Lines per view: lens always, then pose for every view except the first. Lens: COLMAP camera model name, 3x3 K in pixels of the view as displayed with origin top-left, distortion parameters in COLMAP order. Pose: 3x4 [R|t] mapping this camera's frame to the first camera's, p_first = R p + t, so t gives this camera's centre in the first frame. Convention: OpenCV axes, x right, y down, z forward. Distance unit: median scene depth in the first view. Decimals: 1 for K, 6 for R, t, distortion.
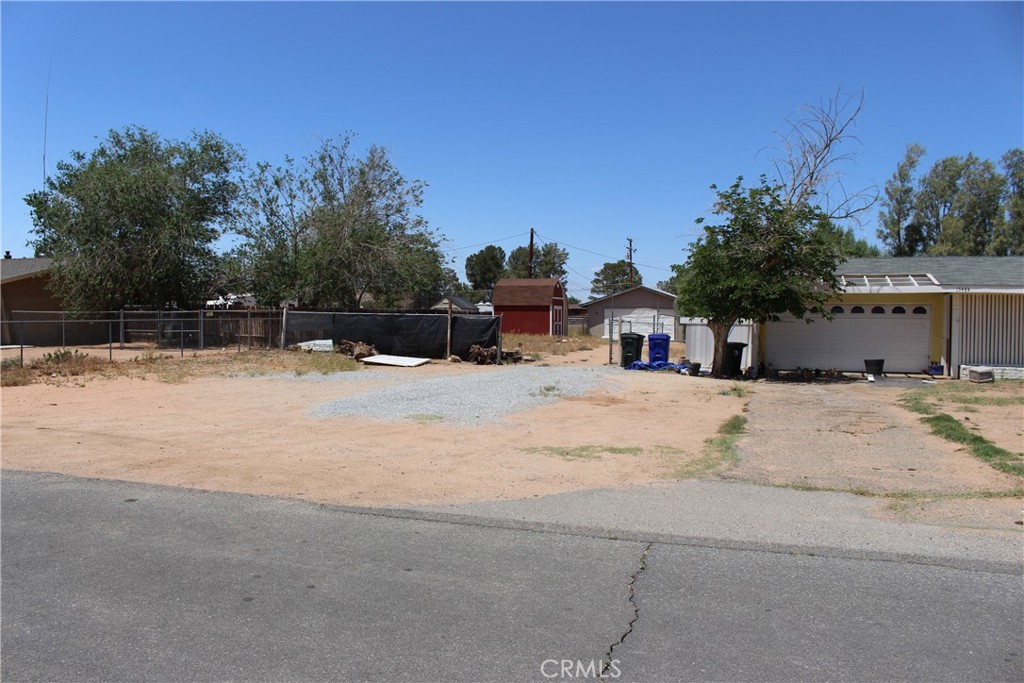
lens RADIAL K [[911.6, 0, 512.0], [0, 911.6, 341.5], [0, 0, 1]] dist [-0.072932, 0.005467]
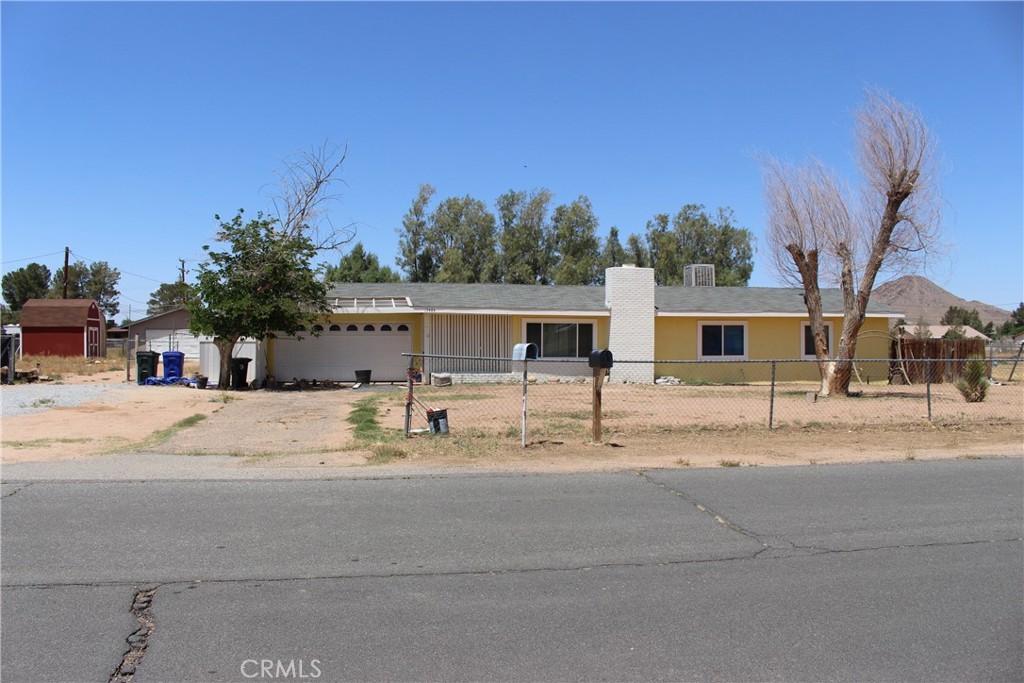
lens RADIAL K [[911.6, 0, 512.0], [0, 911.6, 341.5], [0, 0, 1]] dist [-0.072932, 0.005467]
pose [[0.895036, -0.009856, 0.445884, 0.043280], [0.020668, 0.999598, -0.019392, 0.008538], [-0.445514, 0.026572, 0.894881, -0.126876]]
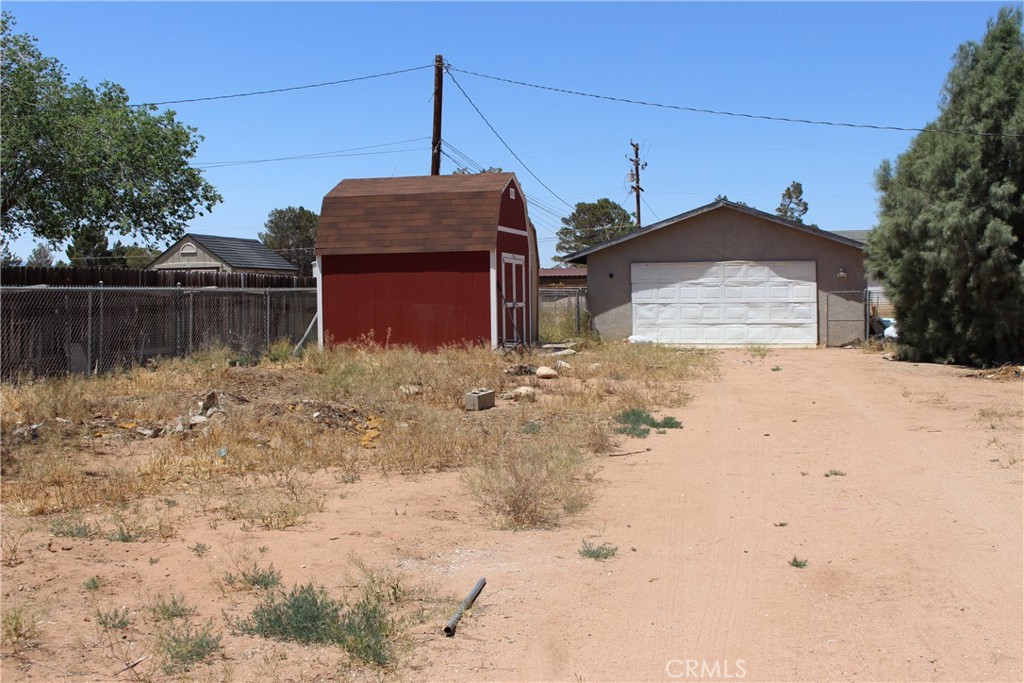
lens RADIAL K [[1184.4, 0, 512.0], [0, 1184.4, 341.5], [0, 0, 1]] dist [-0.002372, -0.000620]
pose [[0.998104, -0.021083, 0.057823, 0.045505], [0.020215, 0.999675, 0.015556, -0.025930], [-0.058132, -0.014357, 0.998206, 1.070917]]
